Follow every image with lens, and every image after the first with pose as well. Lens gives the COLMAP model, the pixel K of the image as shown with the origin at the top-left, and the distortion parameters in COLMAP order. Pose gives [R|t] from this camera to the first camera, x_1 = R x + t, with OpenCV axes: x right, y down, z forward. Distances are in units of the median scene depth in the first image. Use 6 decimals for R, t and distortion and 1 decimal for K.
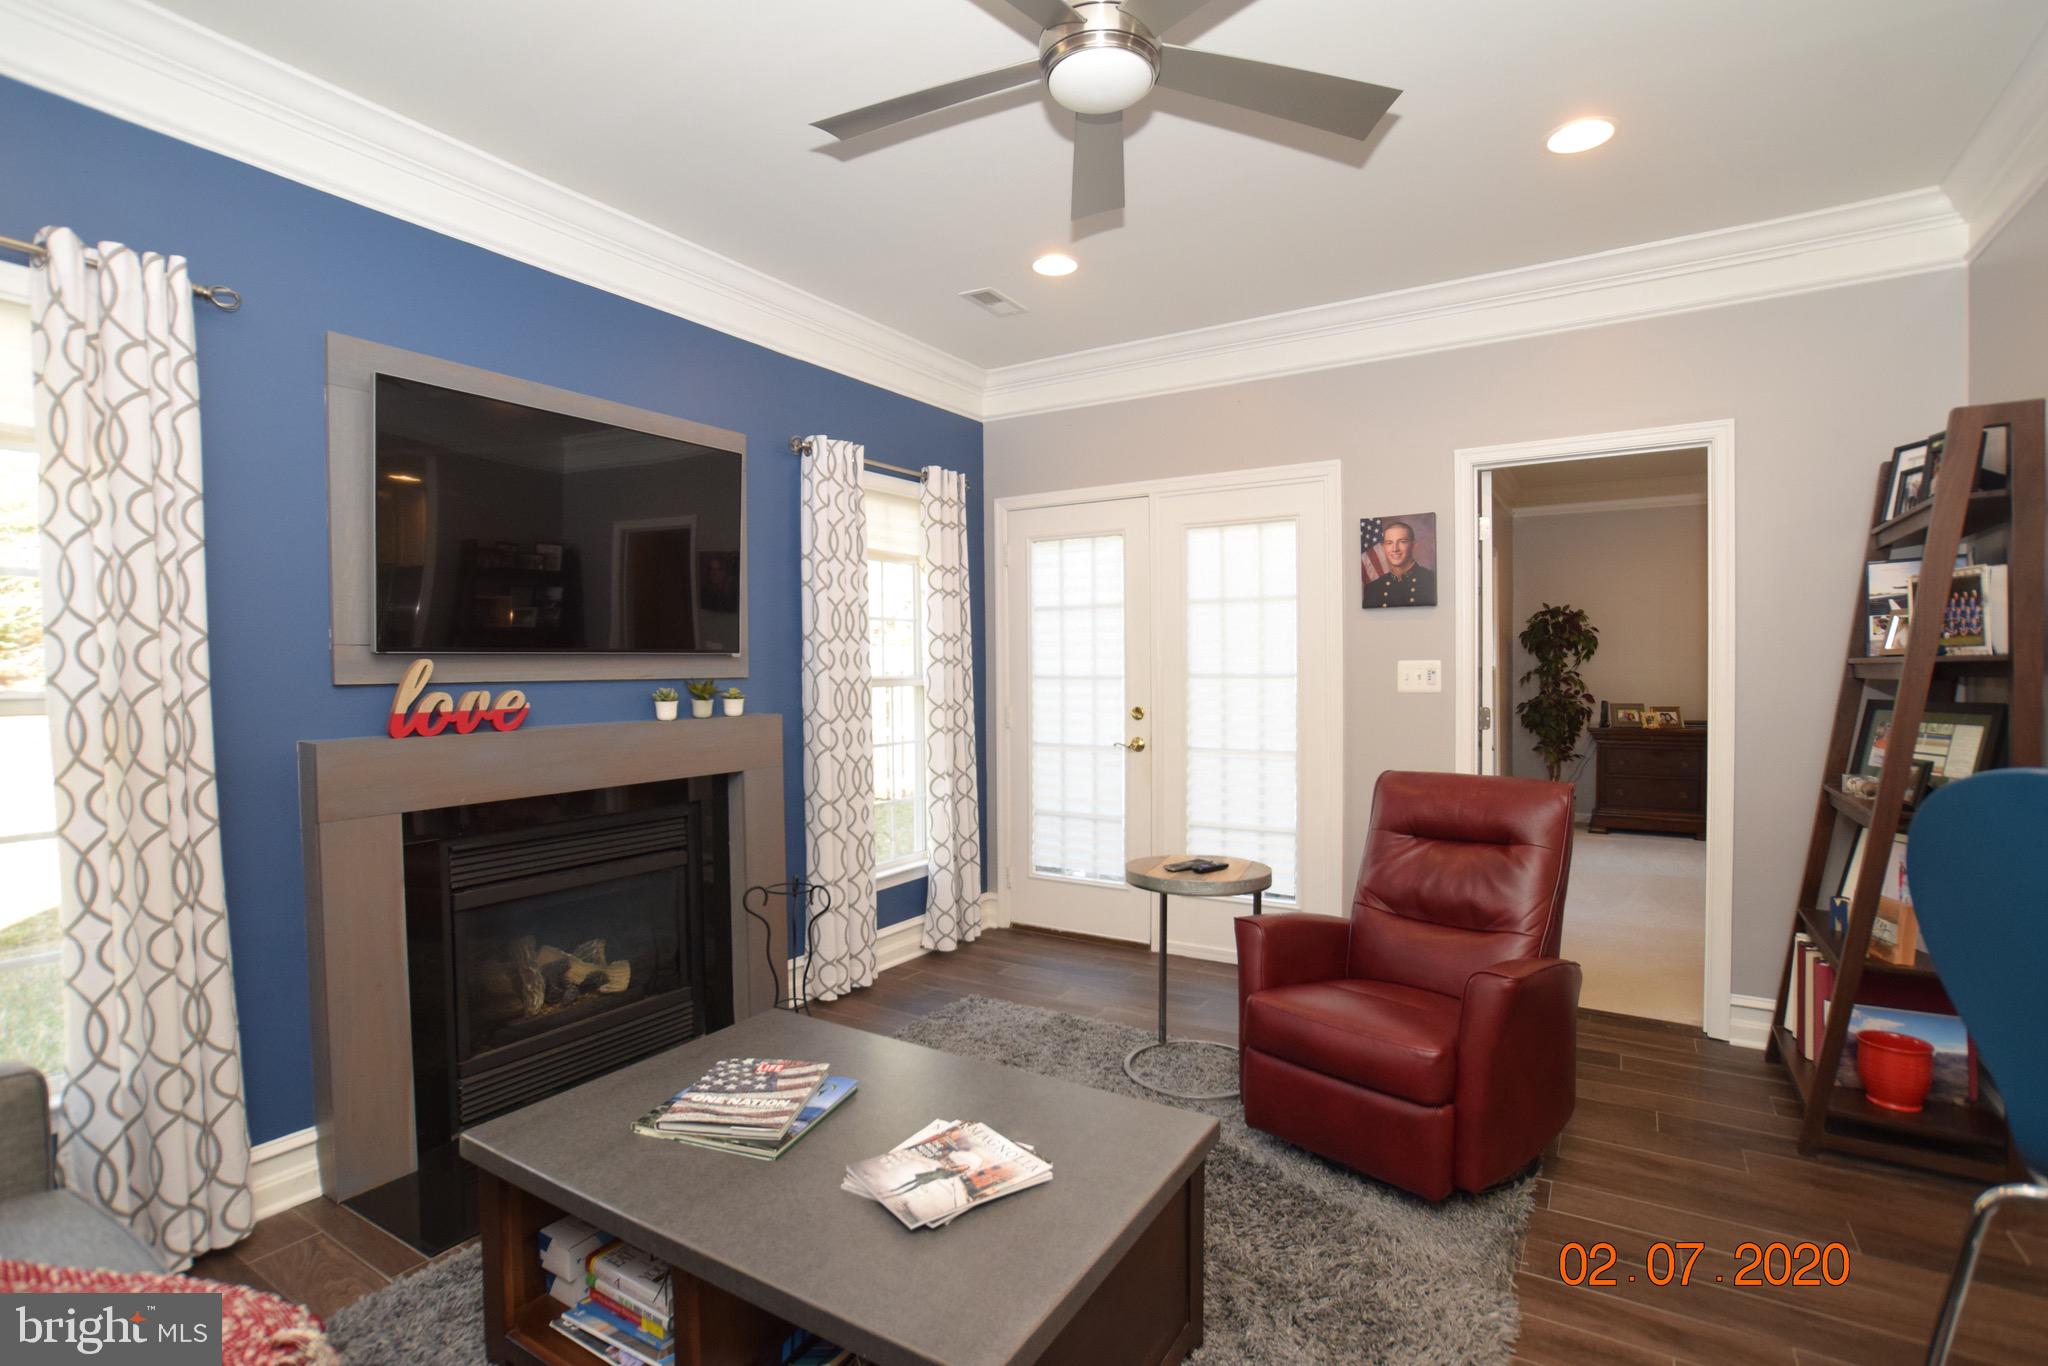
lens RADIAL K [[979.7, 0, 1005.8], [0, 979.7, 689.3], [0, 0, 1]] dist [-0.057541, 0.023928]
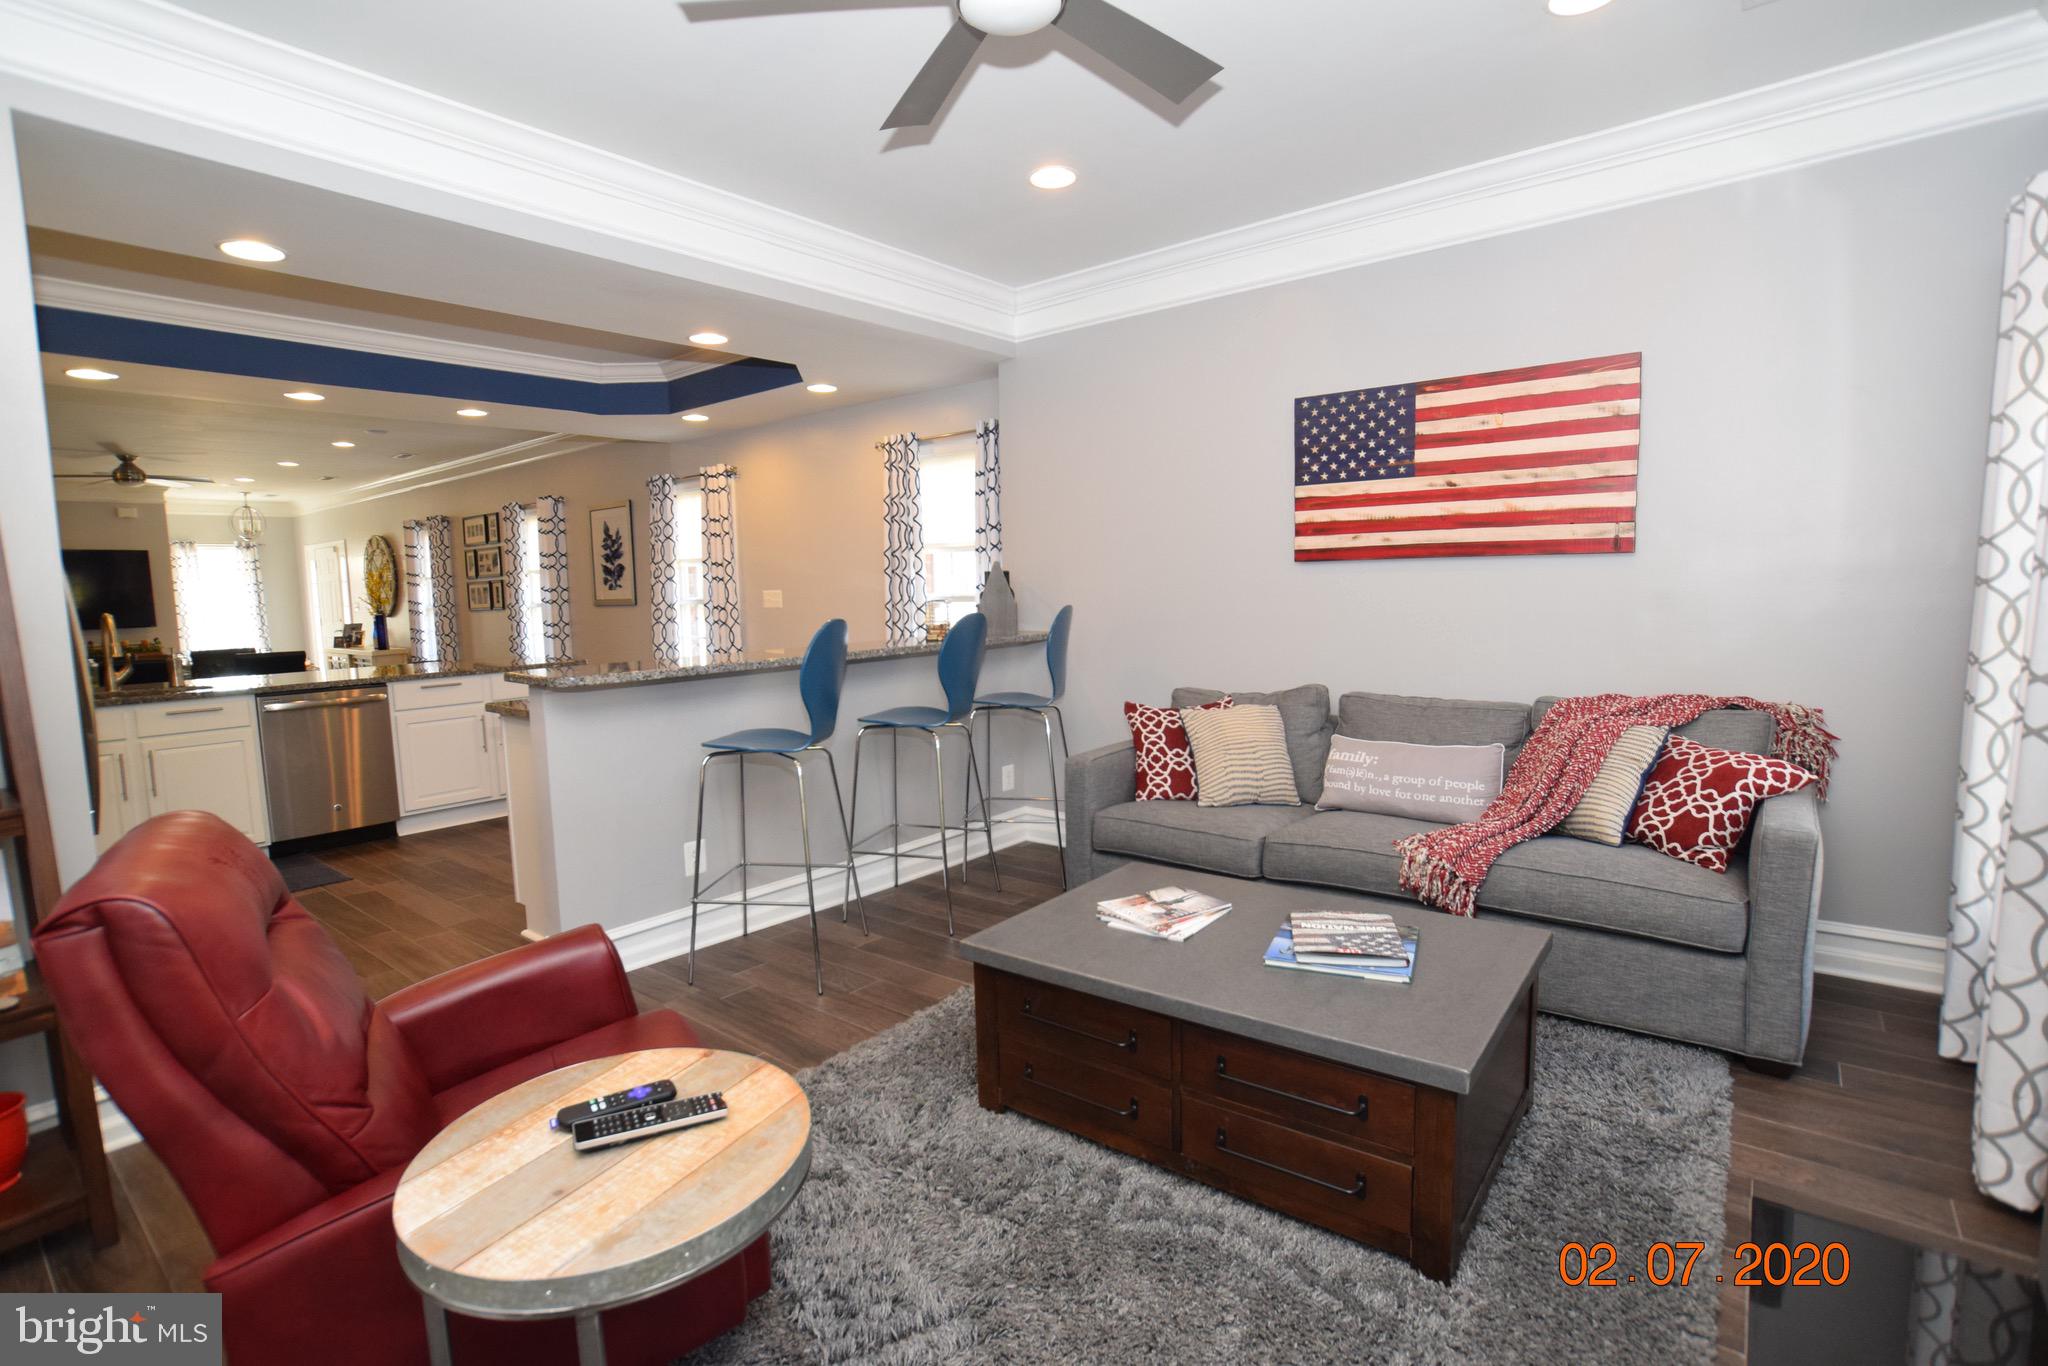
lens RADIAL K [[979.7, 0, 1012.7], [0, 979.7, 692.8], [0, 0, 1]] dist [-0.057541, 0.023928]
pose [[-0.992072, 0.021521, 0.123812, -0.008190], [0.037631, 0.990892, 0.129294, -0.021449], [-0.119902, 0.132928, -0.983846, 1.084422]]
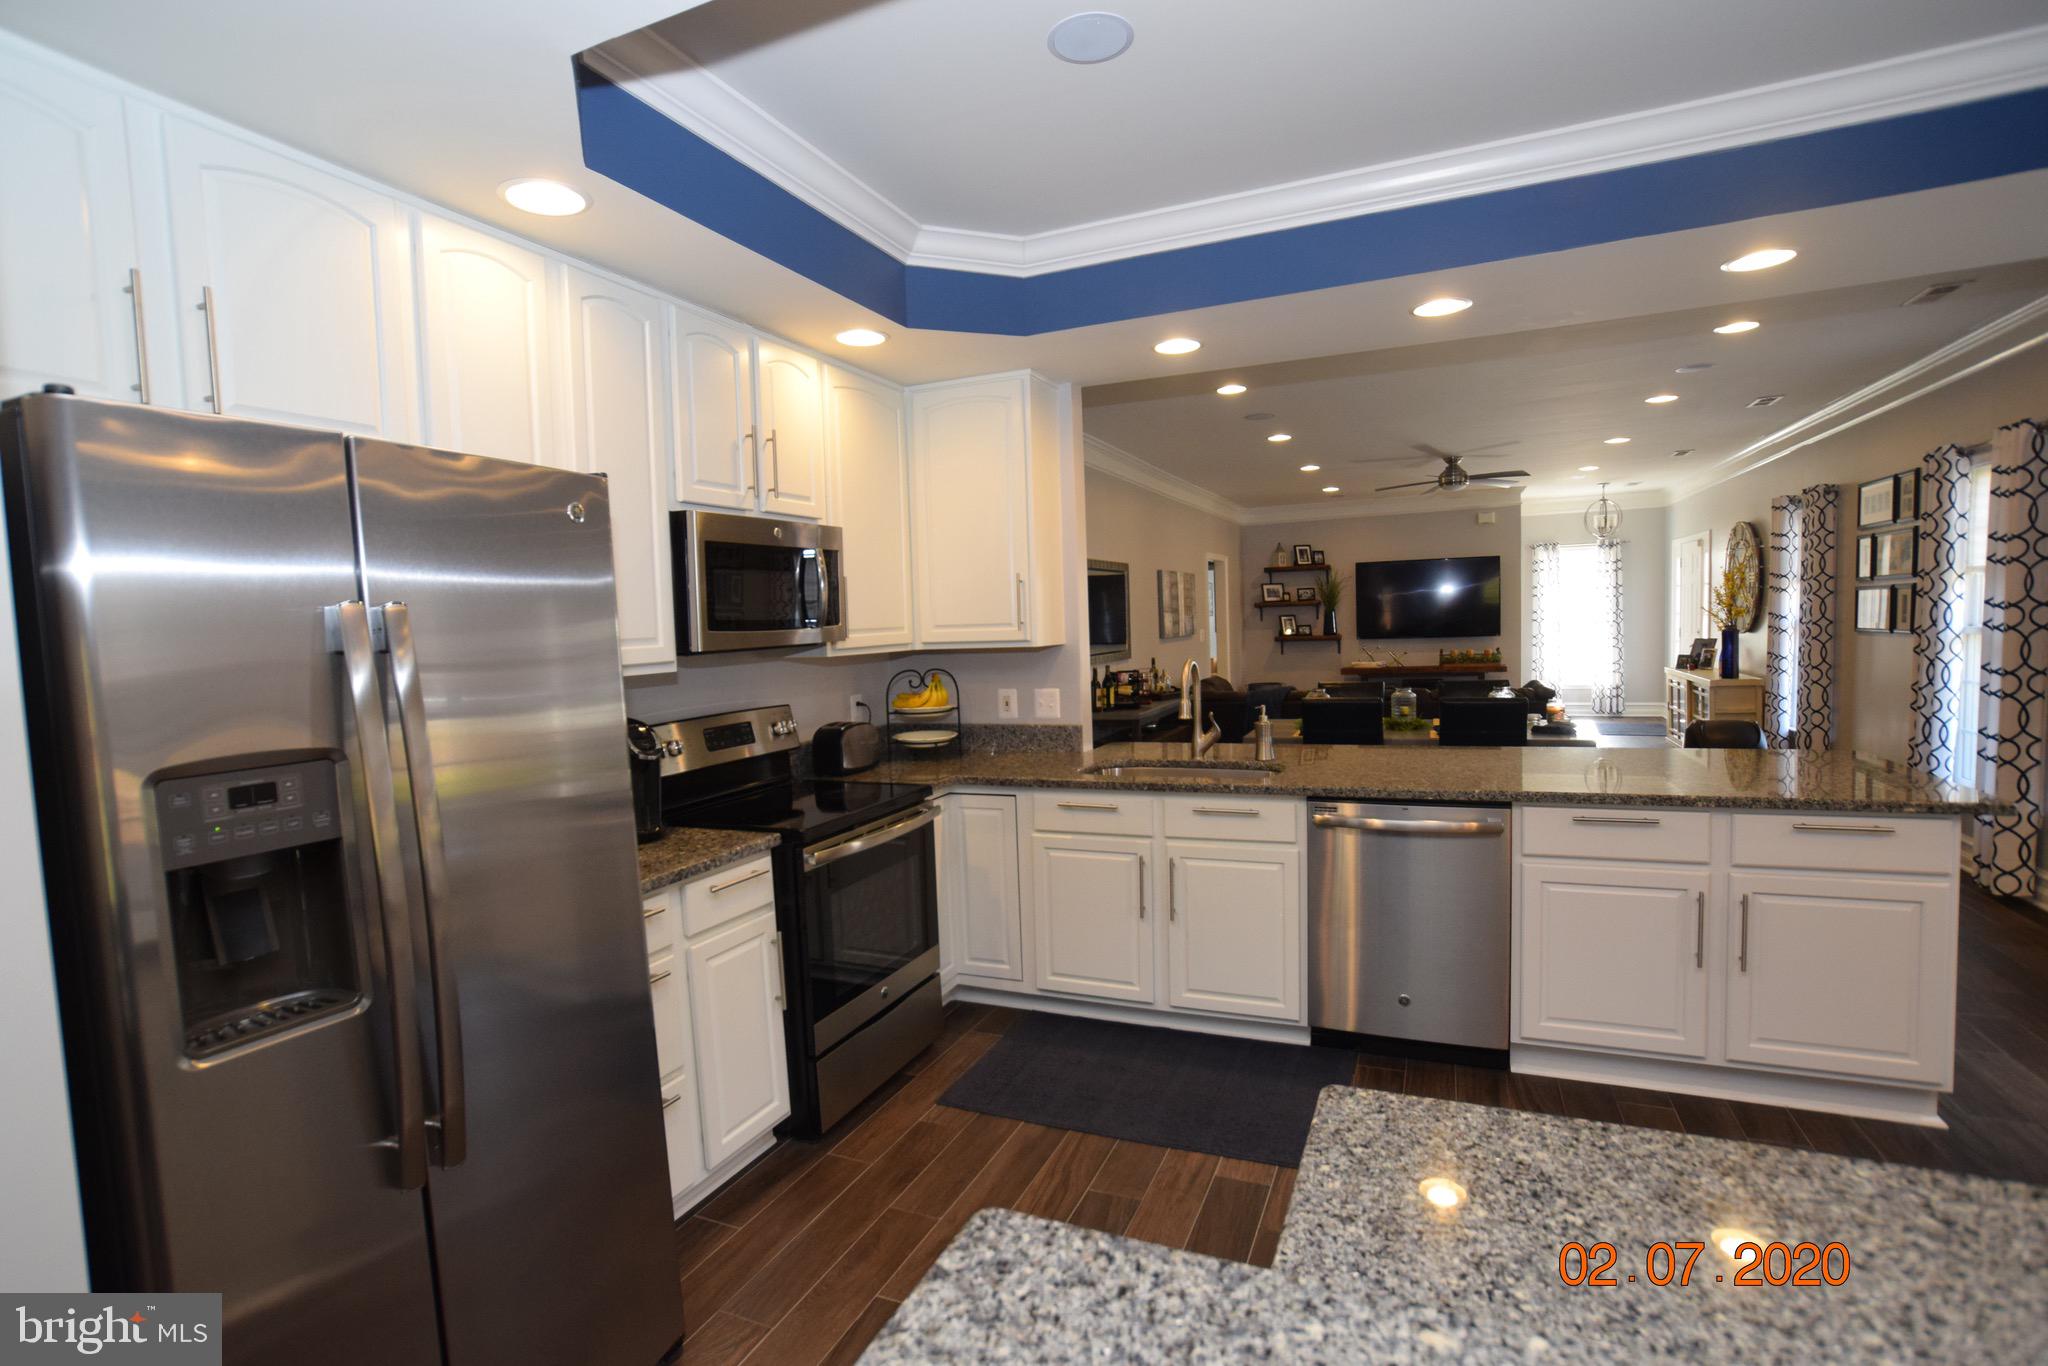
lens RADIAL K [[979.7, 0, 1006.4], [0, 979.7, 687.3], [0, 0, 1]] dist [-0.057541, 0.023928]
pose [[-0.140893, -0.050493, 0.988736, 0.373454], [0.061442, 0.996327, 0.059636, -0.051922], [-0.988116, 0.069153, -0.137273, 0.308871]]
